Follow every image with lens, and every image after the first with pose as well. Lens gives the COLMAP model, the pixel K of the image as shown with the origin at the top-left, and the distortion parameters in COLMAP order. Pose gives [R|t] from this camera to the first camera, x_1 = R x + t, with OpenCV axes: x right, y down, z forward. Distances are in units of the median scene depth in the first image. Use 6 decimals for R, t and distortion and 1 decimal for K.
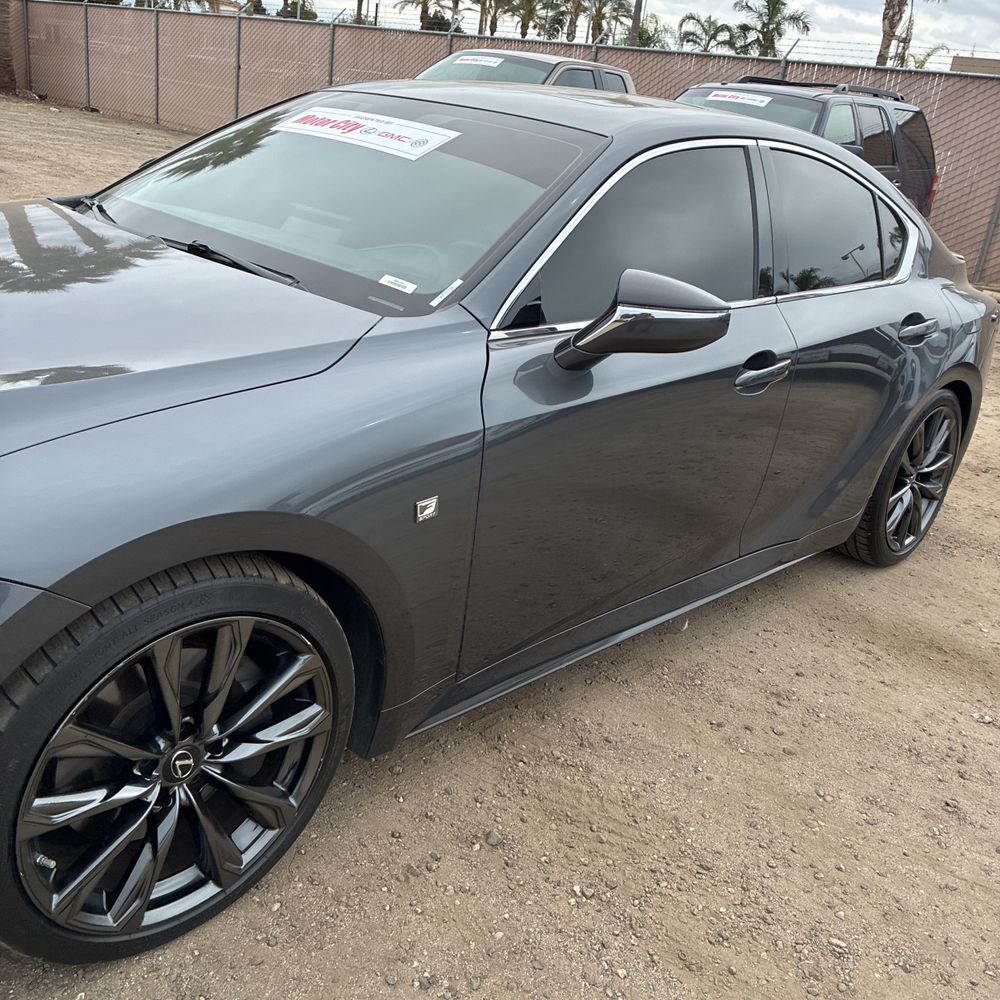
lens RADIAL K [[1007.1, 0, 489.5], [0, 1007.1, 492.2], [0, 0, 1]] dist [0.023523, -0.006247]
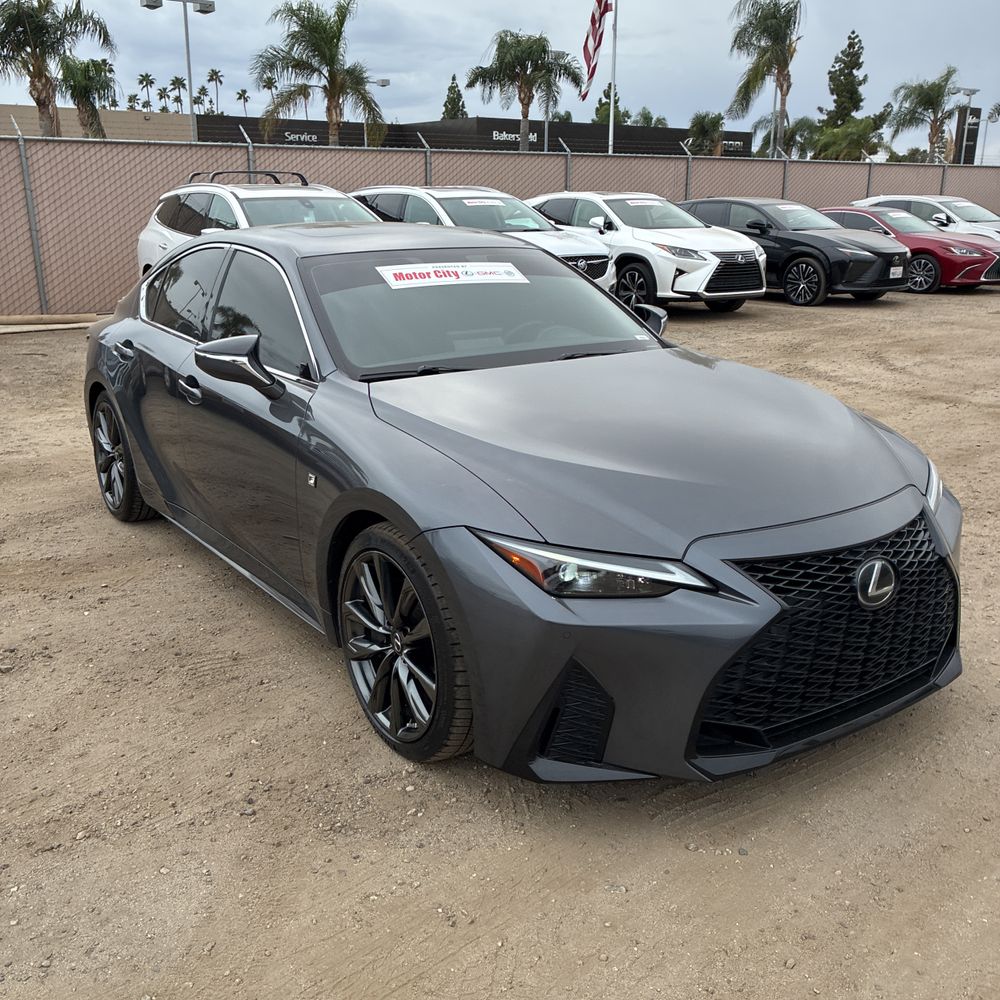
lens RADIAL K [[1017.5, 0, 491.8], [0, 1017.5, 497.8], [0, 0, 1]] dist [0.018654, -0.008885]
pose [[0.181794, -0.389778, 0.902787, -1.188318], [0.379477, 0.874776, 0.301269, -0.370923], [-0.907165, 0.287818, 0.306941, 0.428699]]
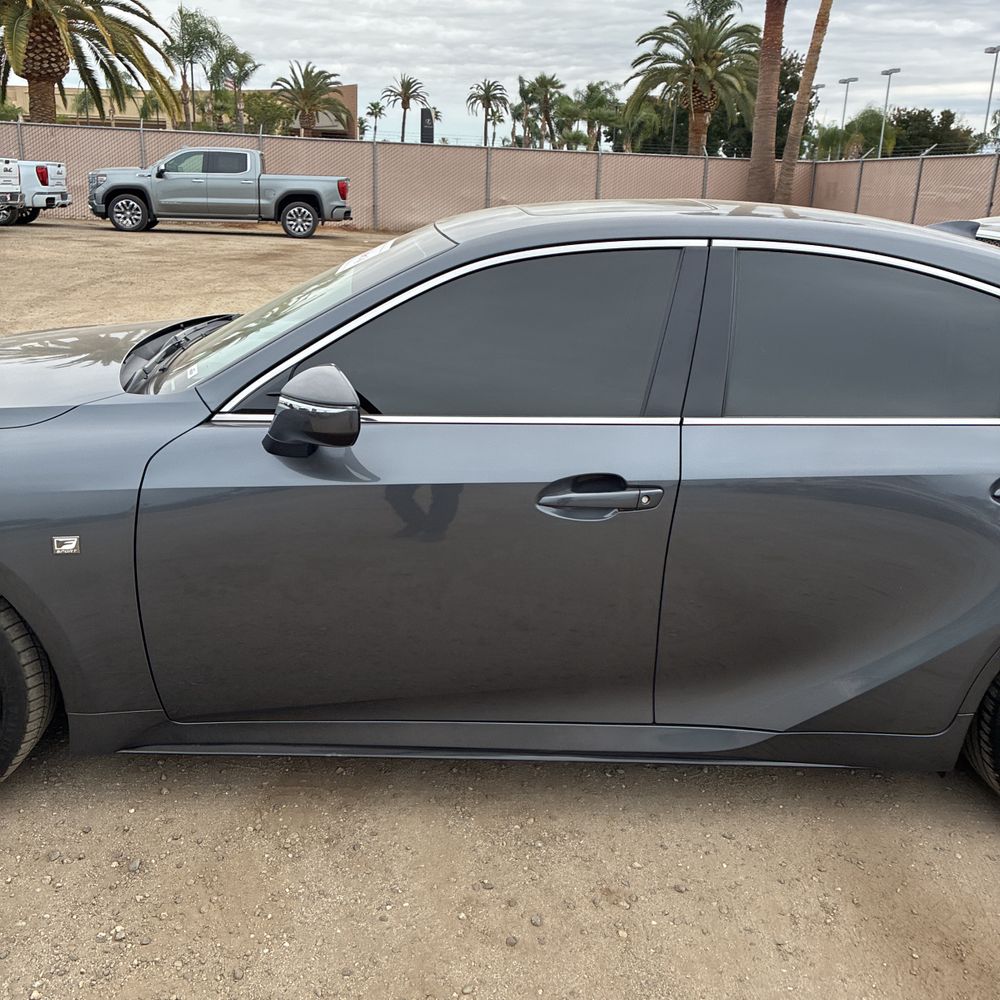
lens RADIAL K [[1007.1, 0, 489.5], [0, 1007.1, 492.2], [0, 0, 1]] dist [0.023523, -0.006247]
pose [[0.719754, 0.109164, -0.685592, 0.582859], [-0.199687, 0.978379, -0.053854, -0.042052], [0.664890, 0.175665, 0.725991, 0.225318]]
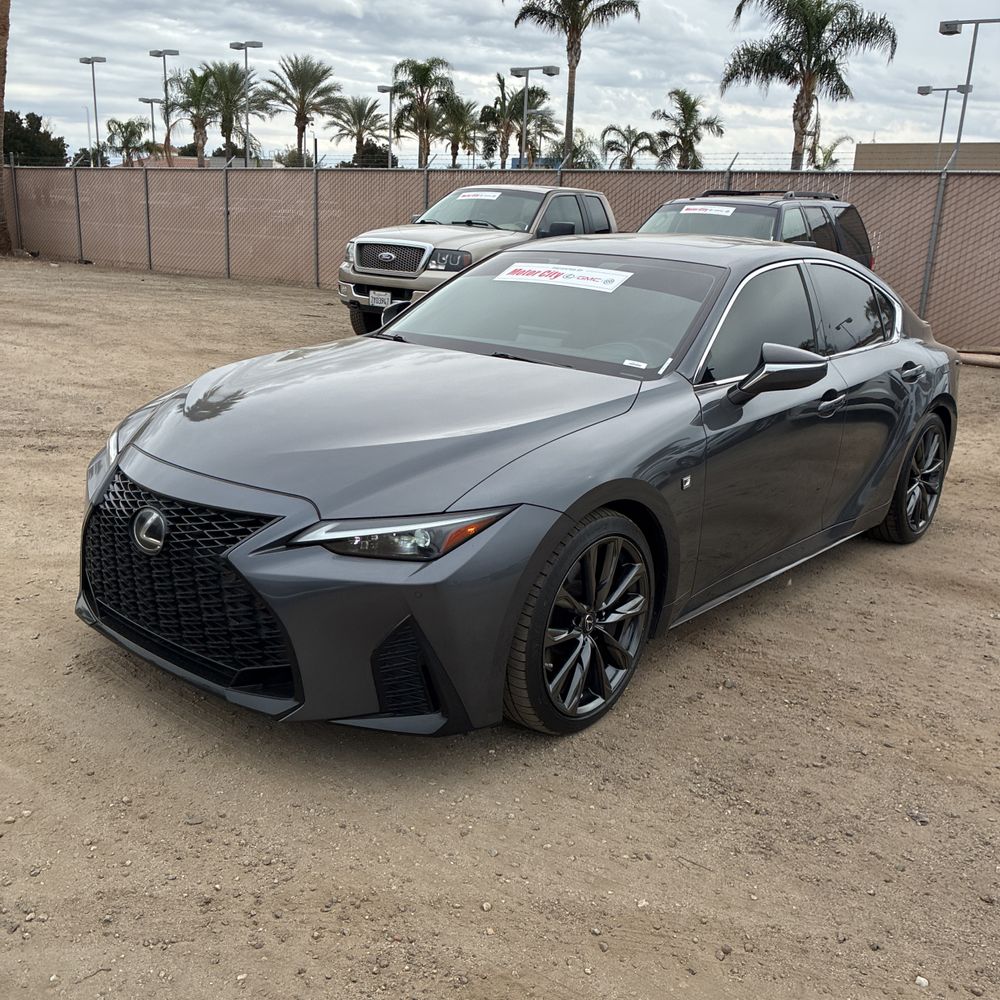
lens RADIAL K [[1017.5, 0, 491.8], [0, 1017.5, 497.8], [0, 0, 1]] dist [0.018654, -0.008885]
pose [[0.994232, -0.095874, 0.048066, -0.254535], [0.100088, 0.990462, -0.094697, 0.092721], [-0.038528, 0.098962, 0.994345, -0.403790]]
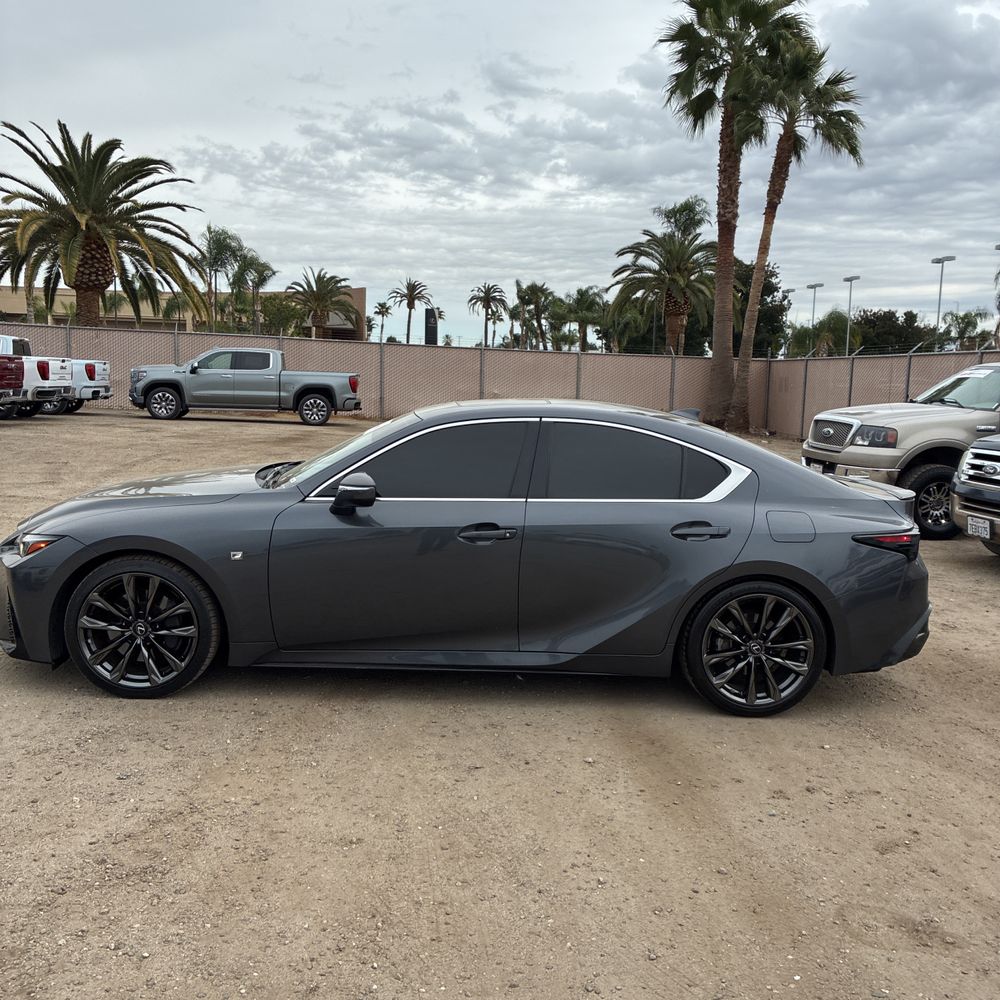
lens RADIAL K [[990.4, 0, 500.8], [0, 990.4, 545.0], [0, 0, 1]] dist [0.108953, -0.181705]
pose [[0.726446, 0.018866, -0.686964, 1.128791], [-0.196230, 0.963700, -0.181043, 0.165094], [0.658612, 0.266321, 0.703778, -0.191198]]
